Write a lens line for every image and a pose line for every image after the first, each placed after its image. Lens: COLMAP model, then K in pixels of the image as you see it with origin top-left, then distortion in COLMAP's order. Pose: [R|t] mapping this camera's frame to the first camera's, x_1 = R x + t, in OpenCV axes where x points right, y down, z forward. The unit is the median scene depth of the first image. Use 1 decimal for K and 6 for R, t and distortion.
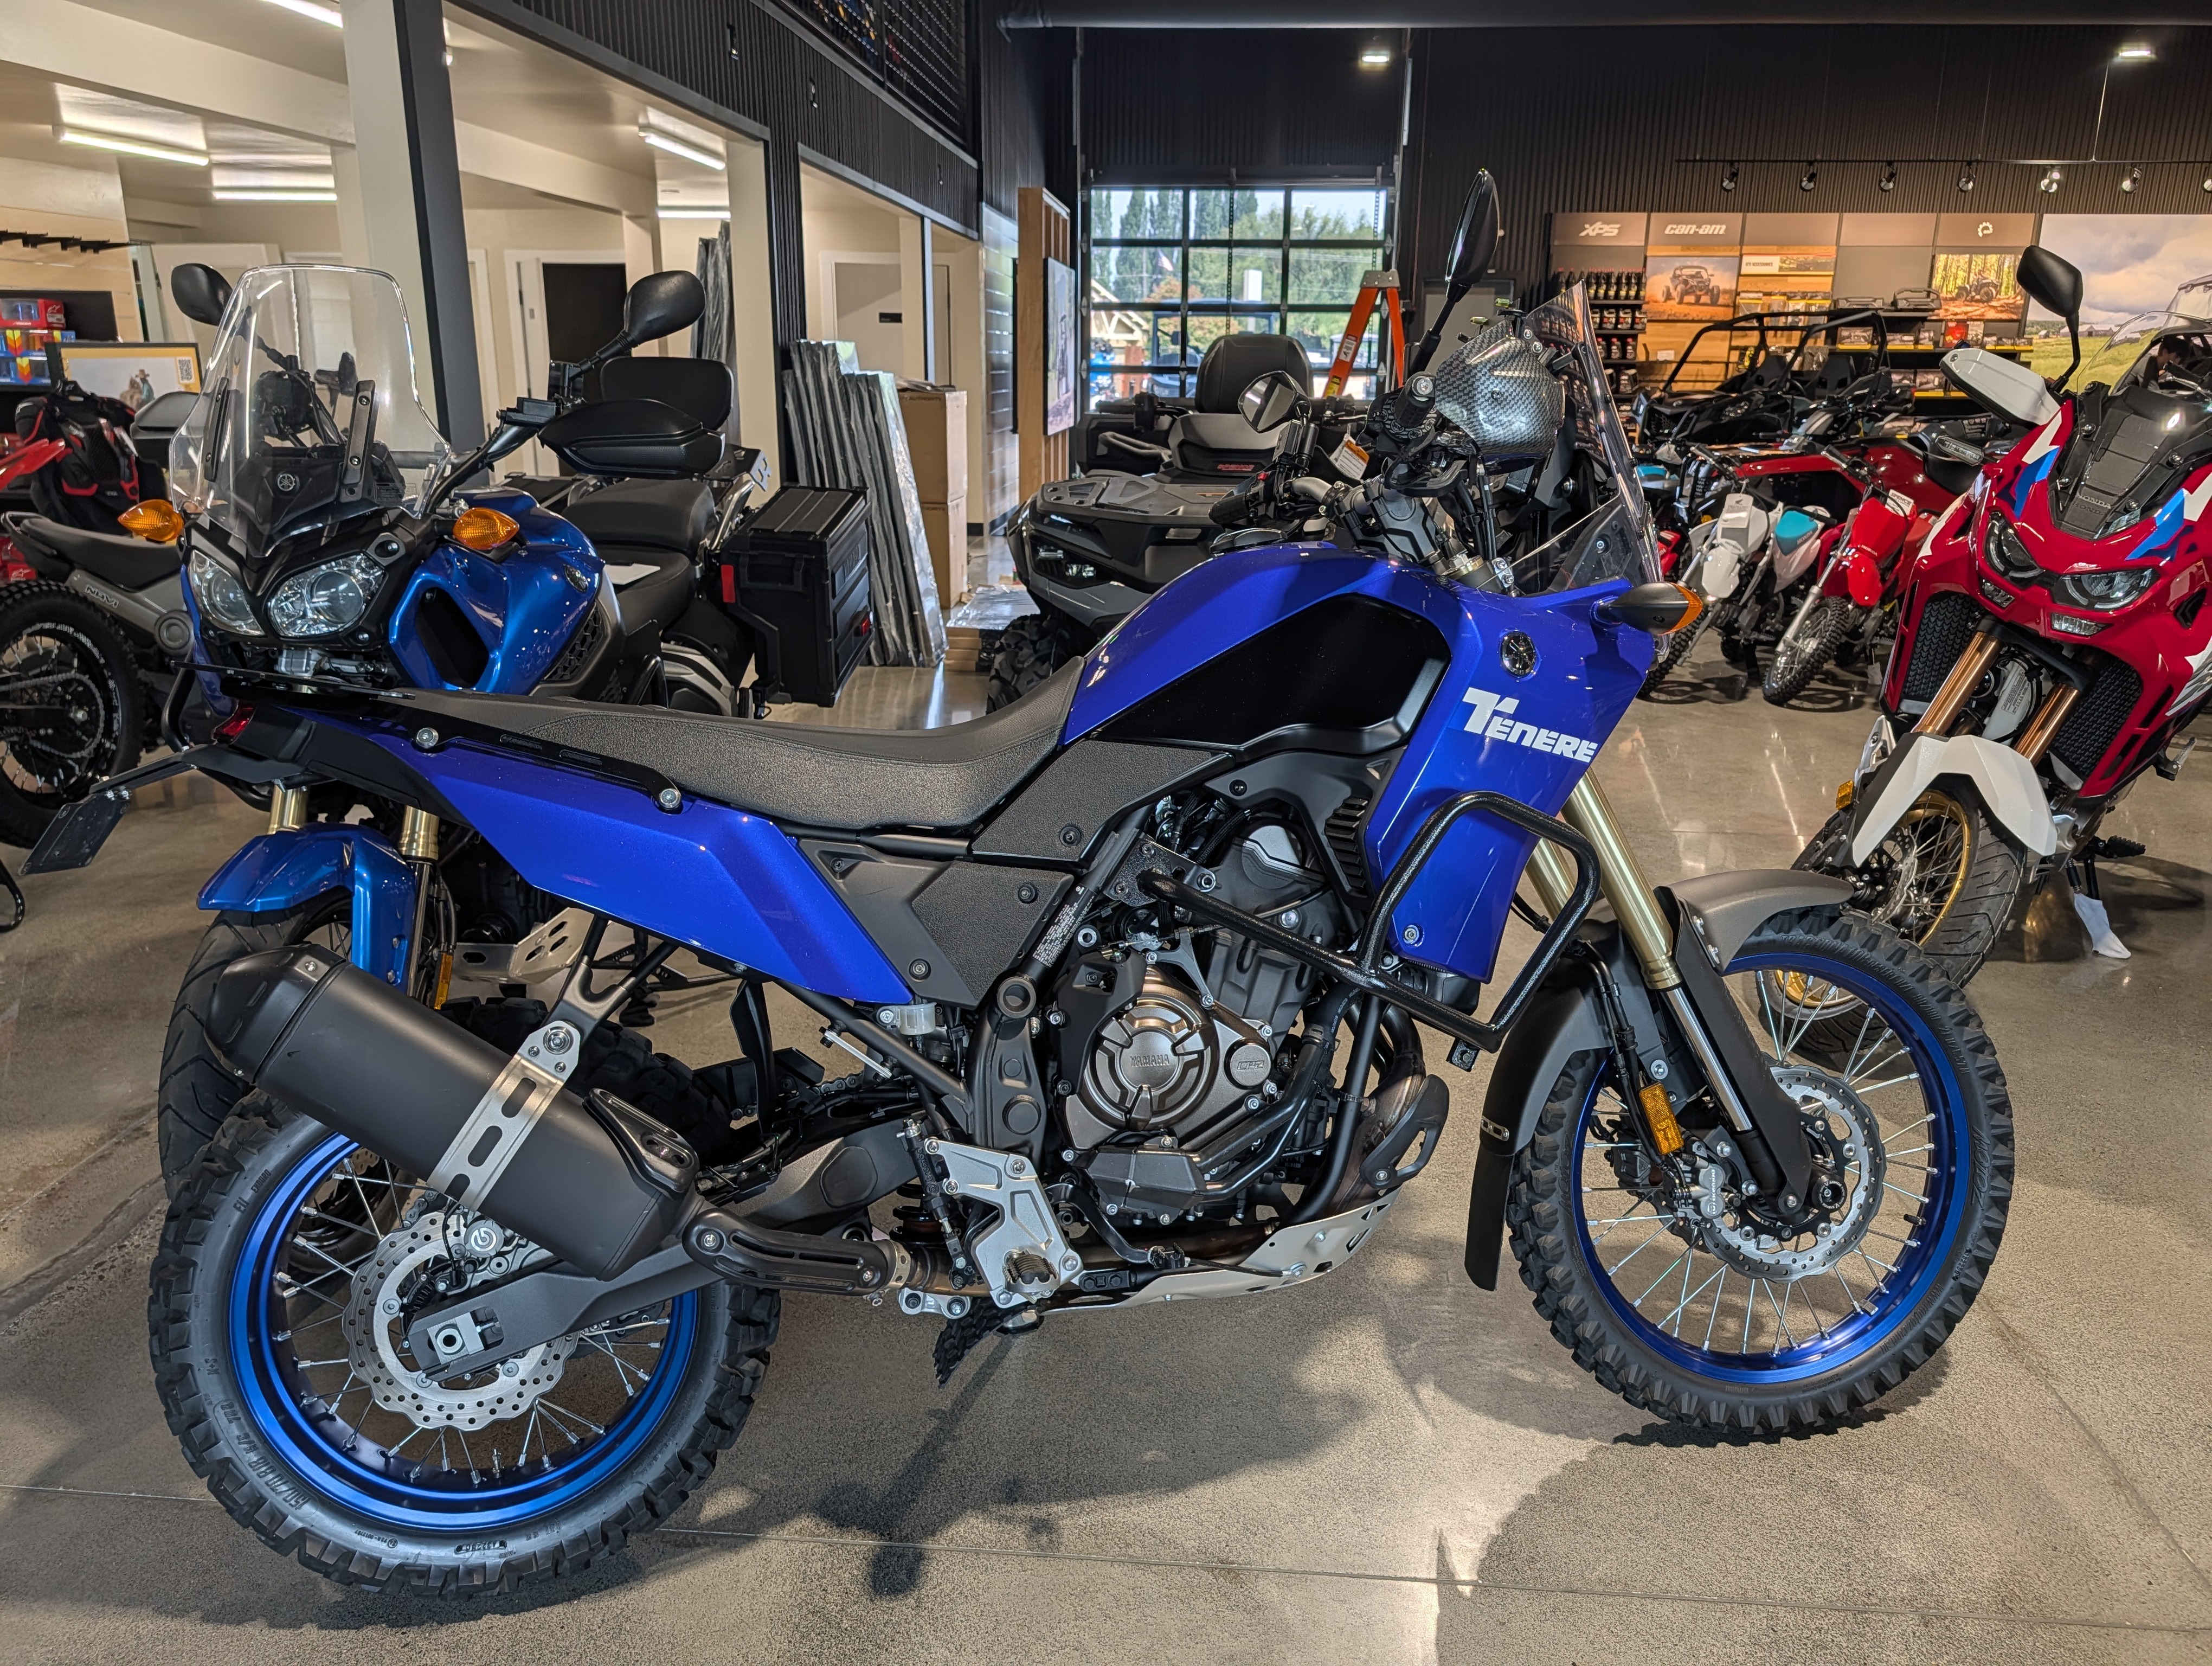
lens RADIAL K [[1626.1, 0, 1108.7], [0, 1626.1, 839.4], [0, 0, 1]] dist [0.005350, -0.003427]
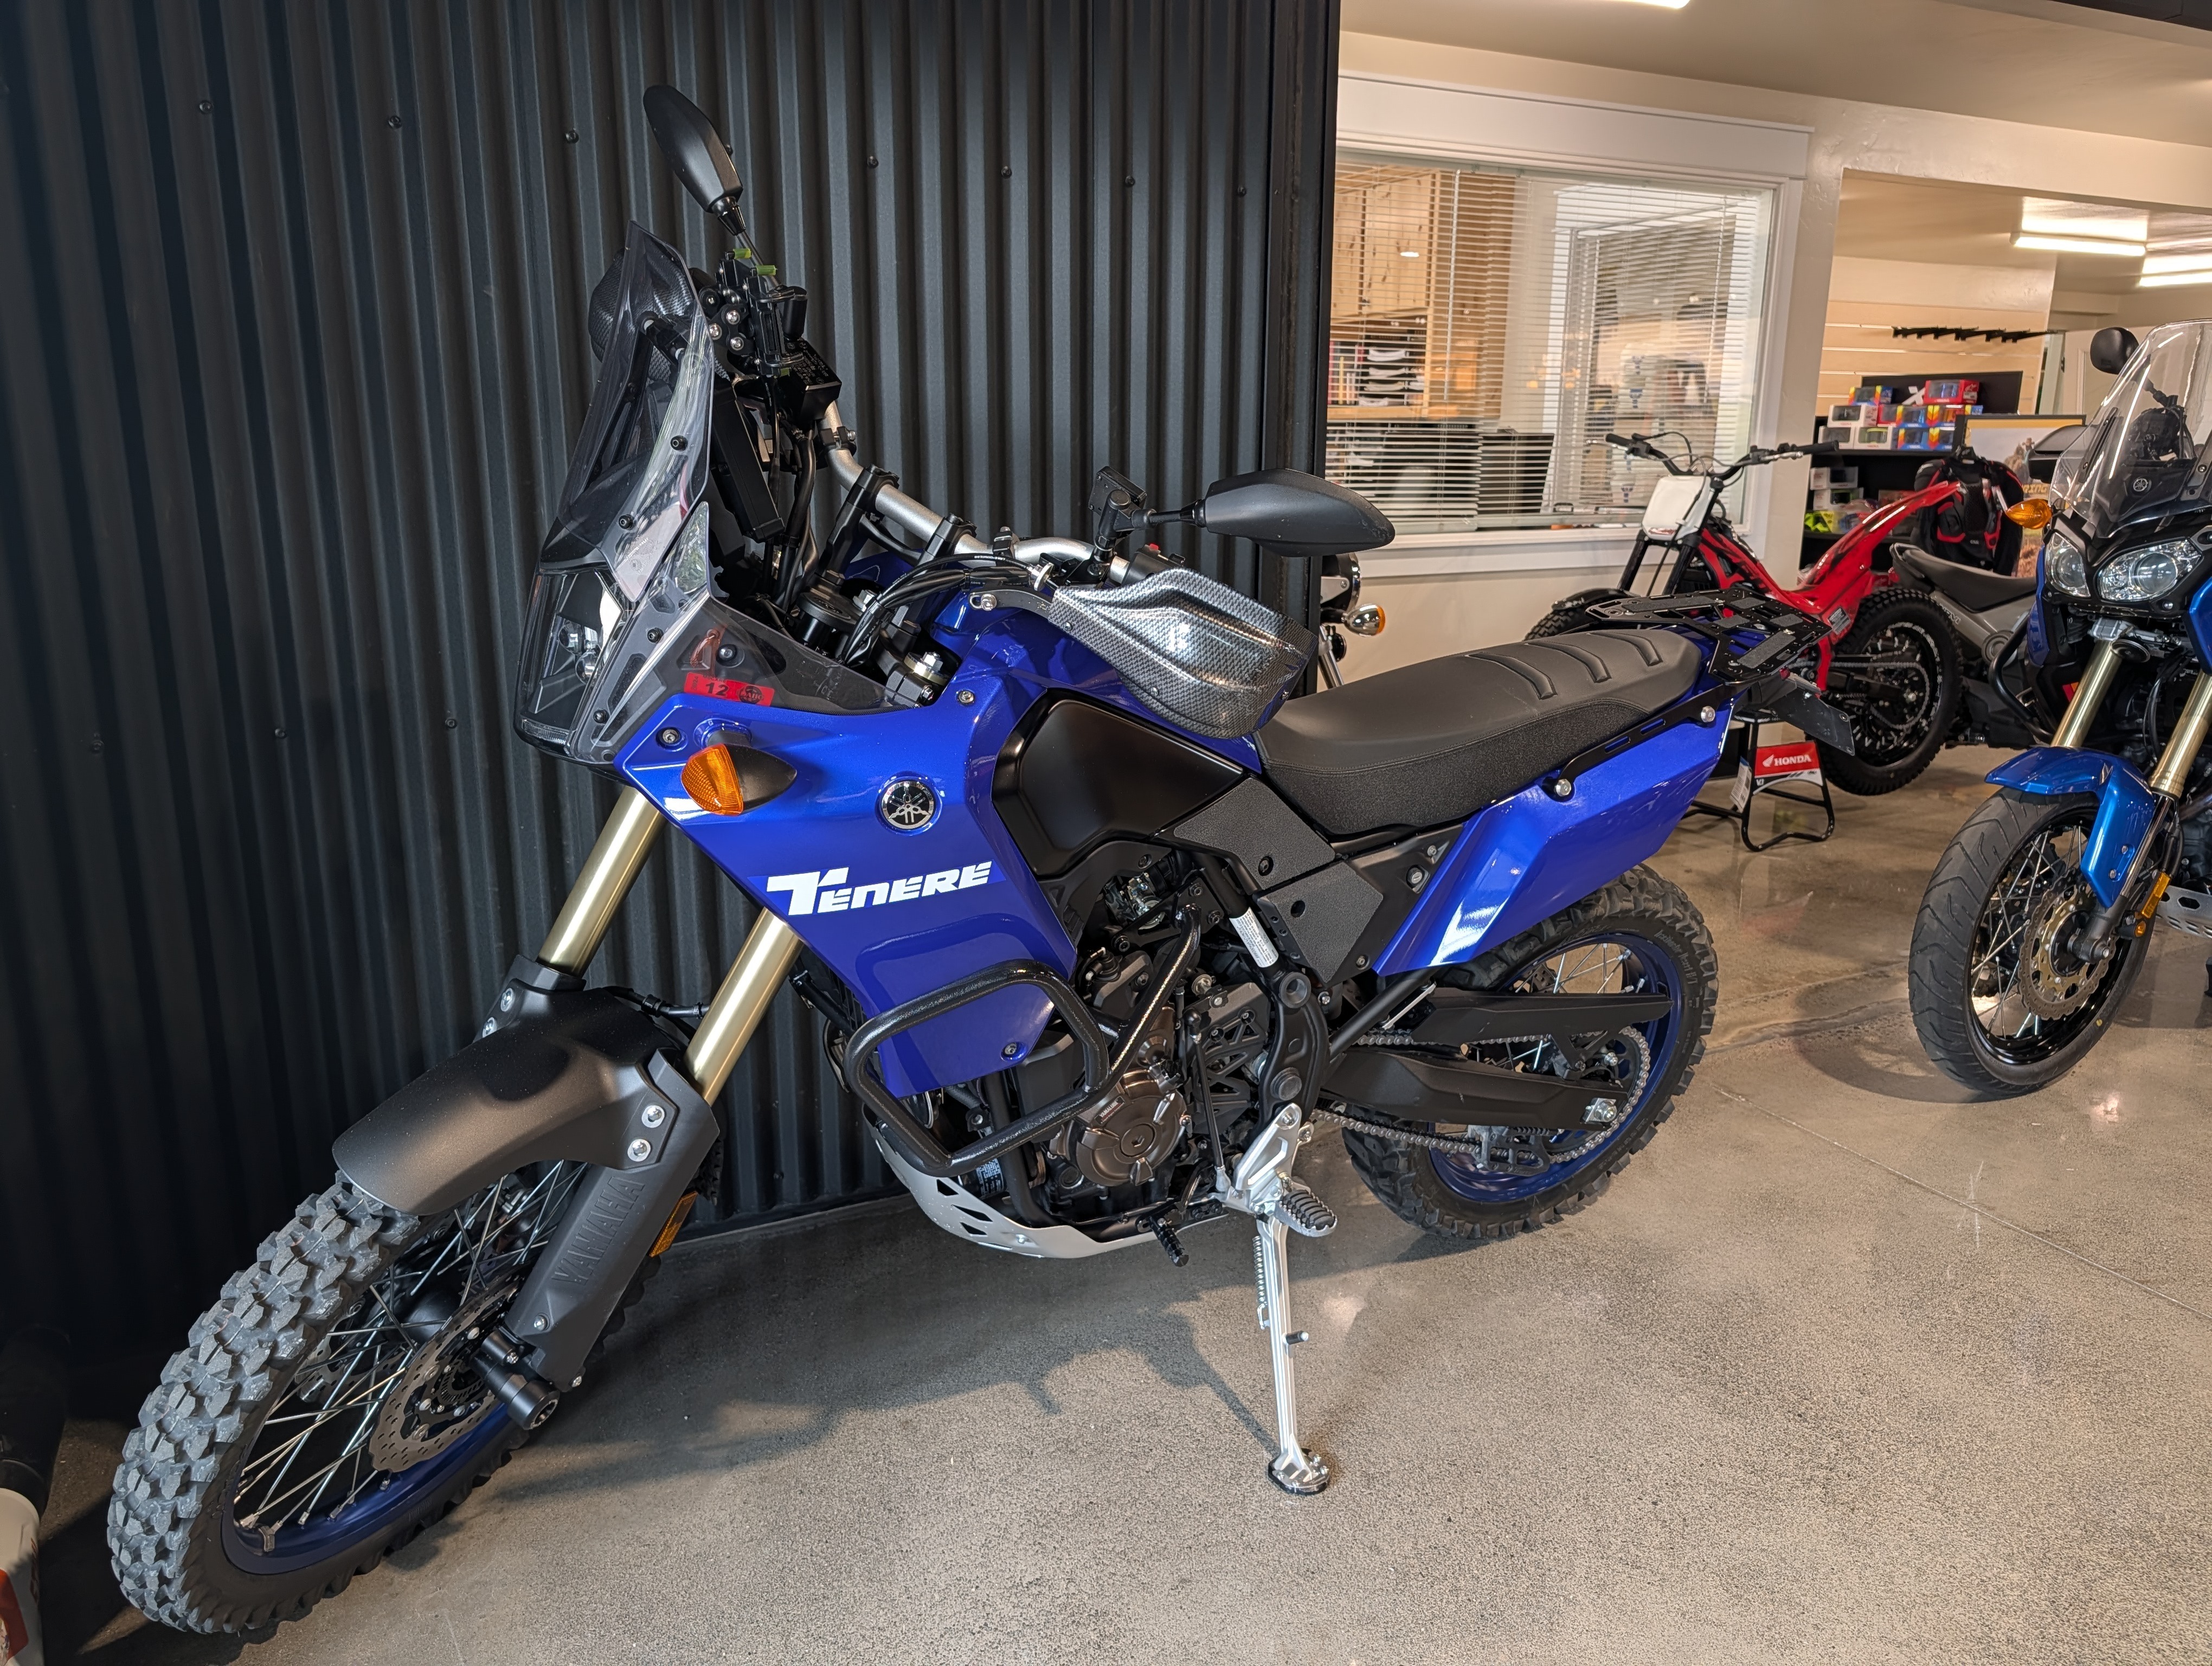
lens RADIAL K [[1626.1, 0, 1108.7], [0, 1626.1, 839.4], [0, 0, 1]] dist [0.005350, -0.003427]
pose [[0.527592, 0.198036, -0.826092, 0.095220], [-0.240937, 0.967399, 0.078034, 0.074785], [0.814614, 0.157866, 0.558106, -0.176436]]
